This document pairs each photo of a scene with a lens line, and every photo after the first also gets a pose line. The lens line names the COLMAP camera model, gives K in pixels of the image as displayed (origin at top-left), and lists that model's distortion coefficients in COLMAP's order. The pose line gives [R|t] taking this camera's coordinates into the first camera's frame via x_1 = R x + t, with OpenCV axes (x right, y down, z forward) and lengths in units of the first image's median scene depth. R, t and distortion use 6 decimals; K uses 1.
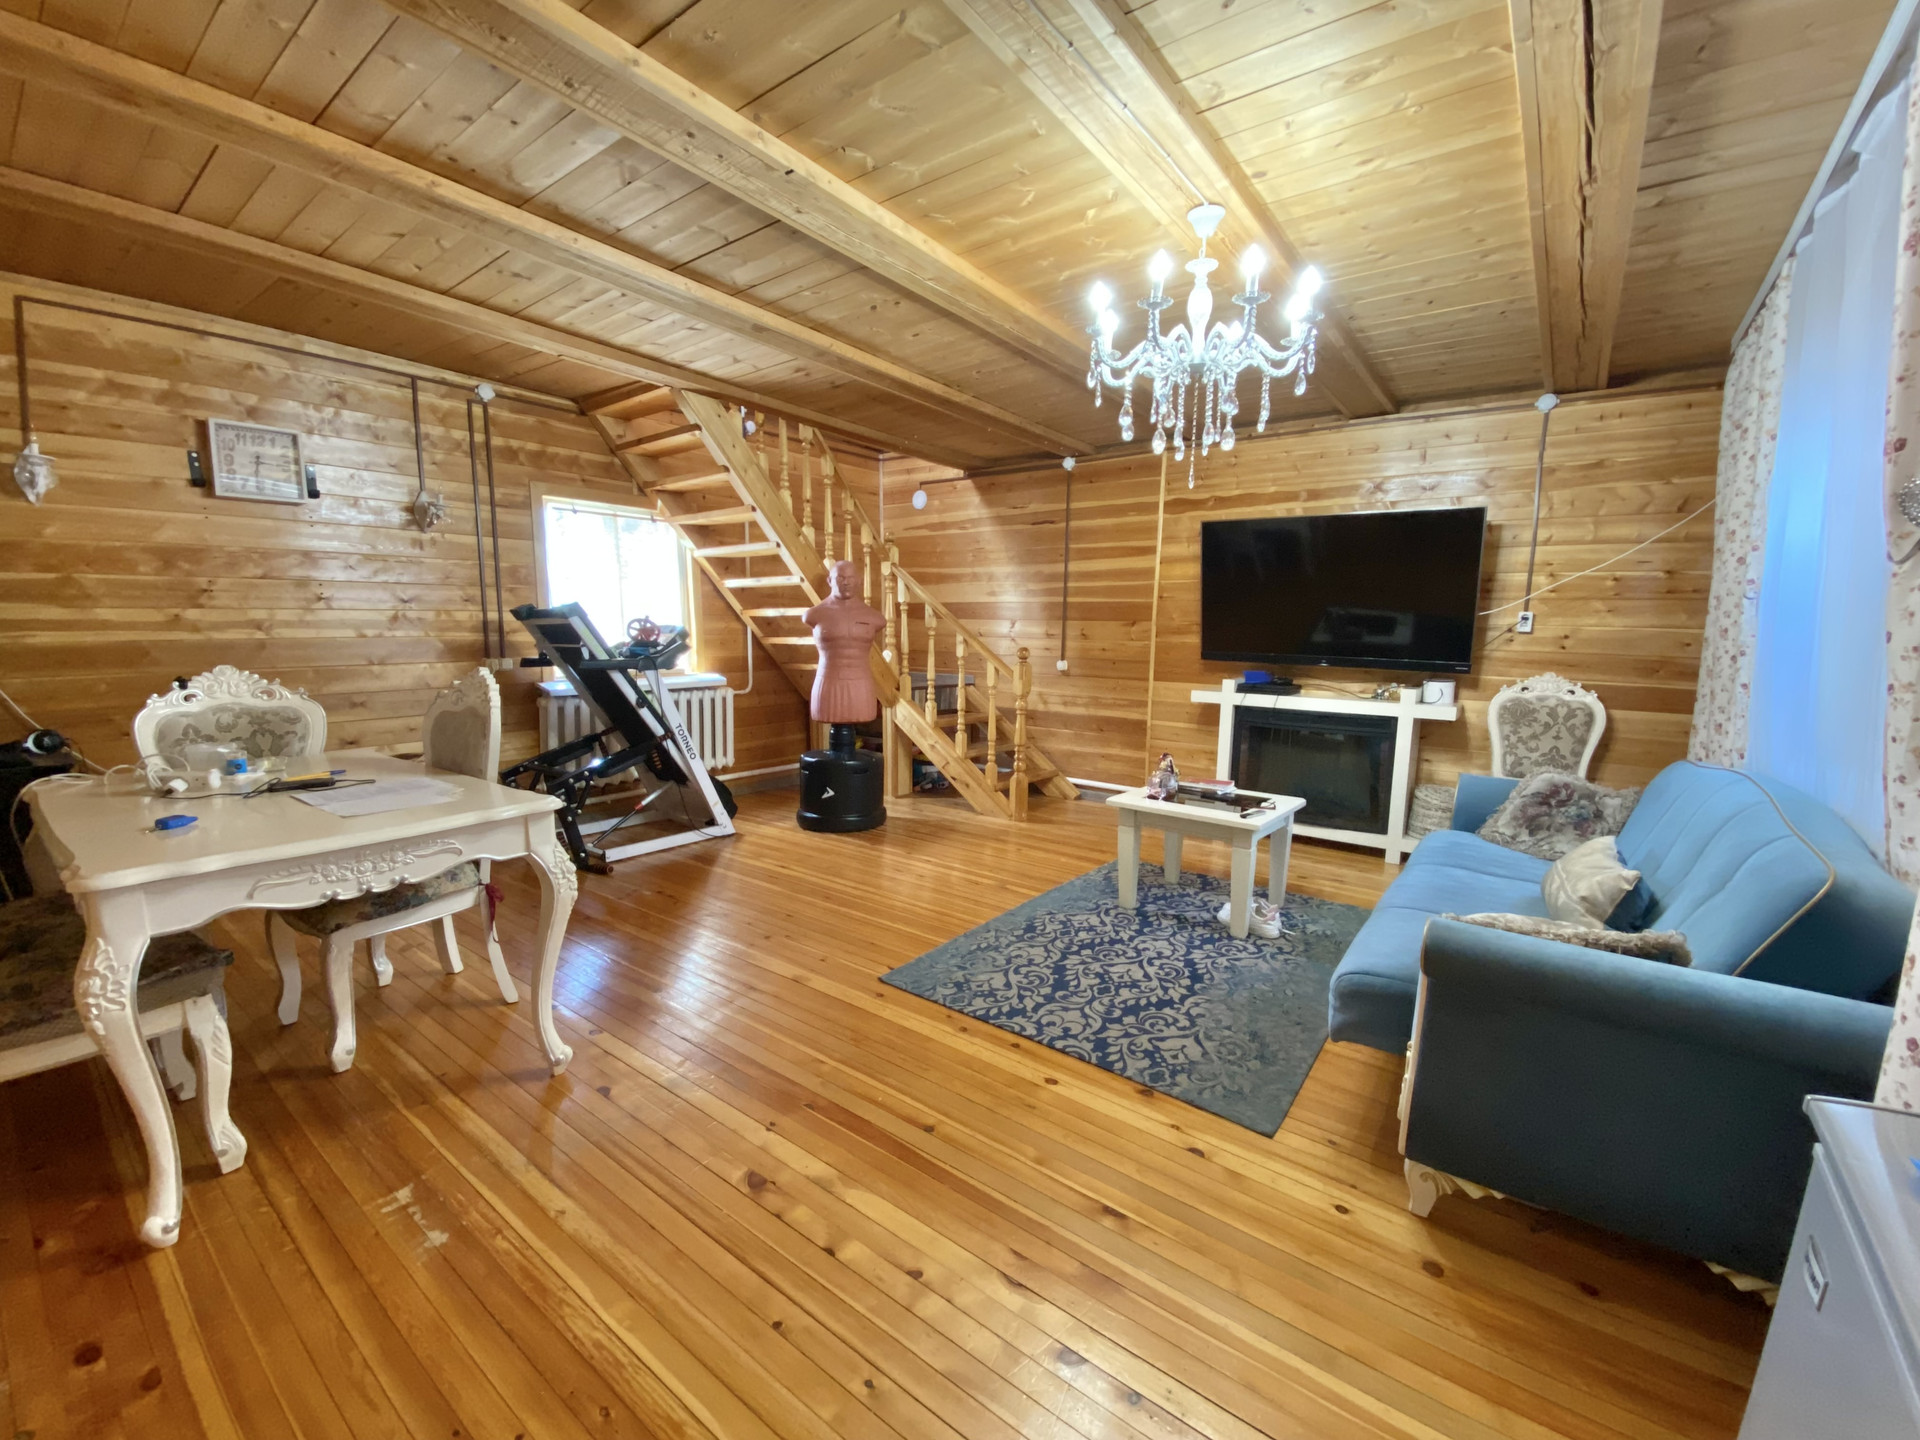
lens RADIAL K [[791.4, 0, 958.9], [0, 791.4, 722.9], [0, 0, 1]] dist [0.030646, -0.000492]
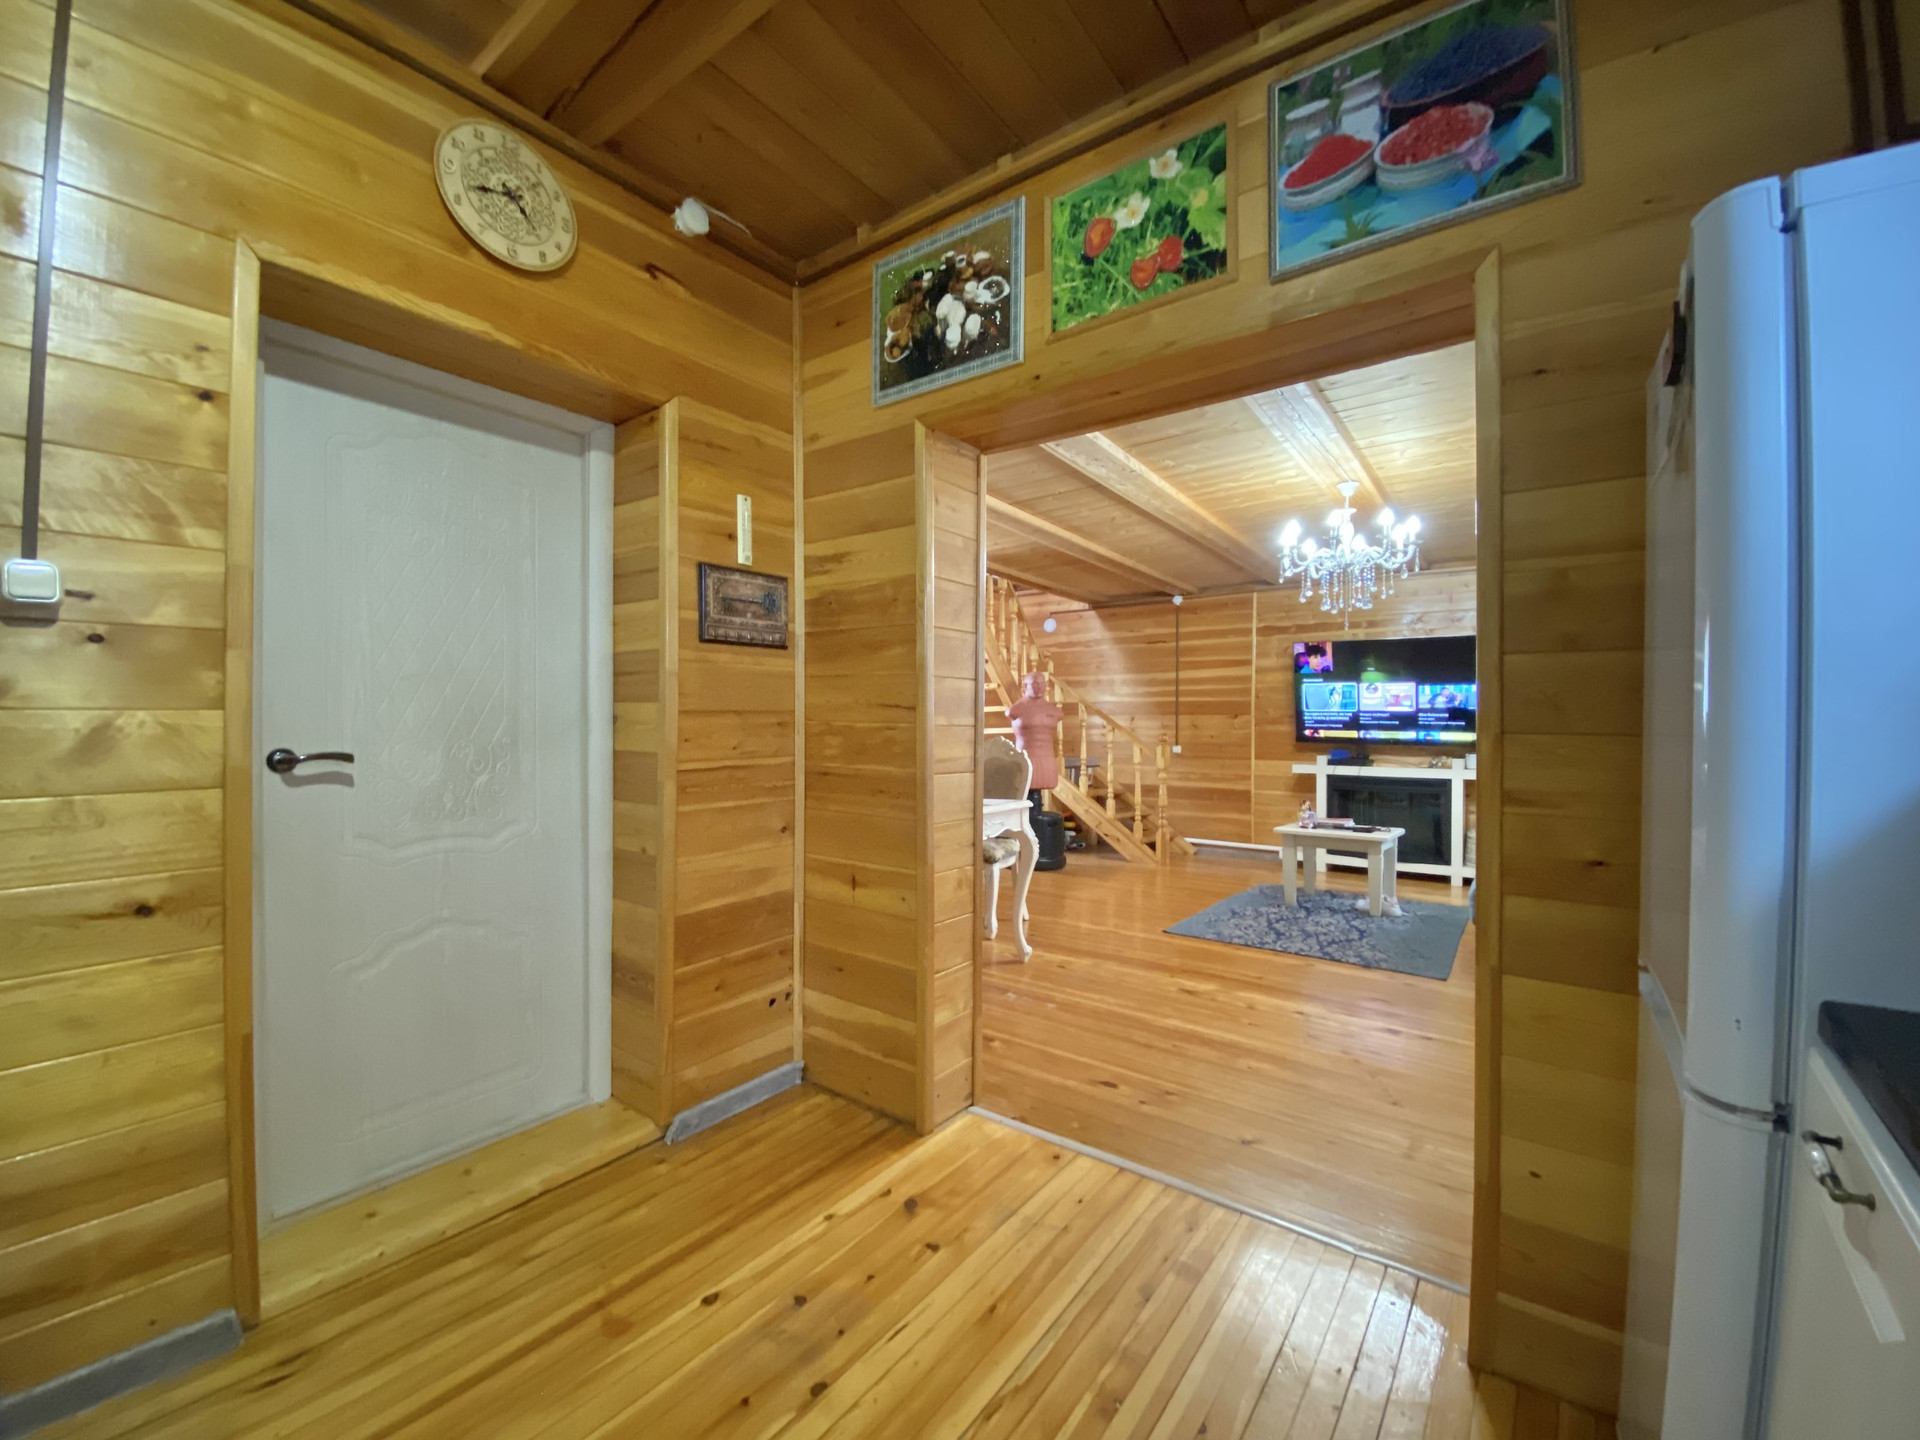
lens RADIAL K [[791.4, 0, 959.1], [0, 791.4, 725.6], [0, 0, 1]] dist [0.030646, -0.000492]
pose [[0.999845, -0.006935, 0.016168, -0.277636], [0.009009, 0.991209, -0.132000, 0.063533], [-0.015111, 0.132126, 0.991118, -0.323497]]
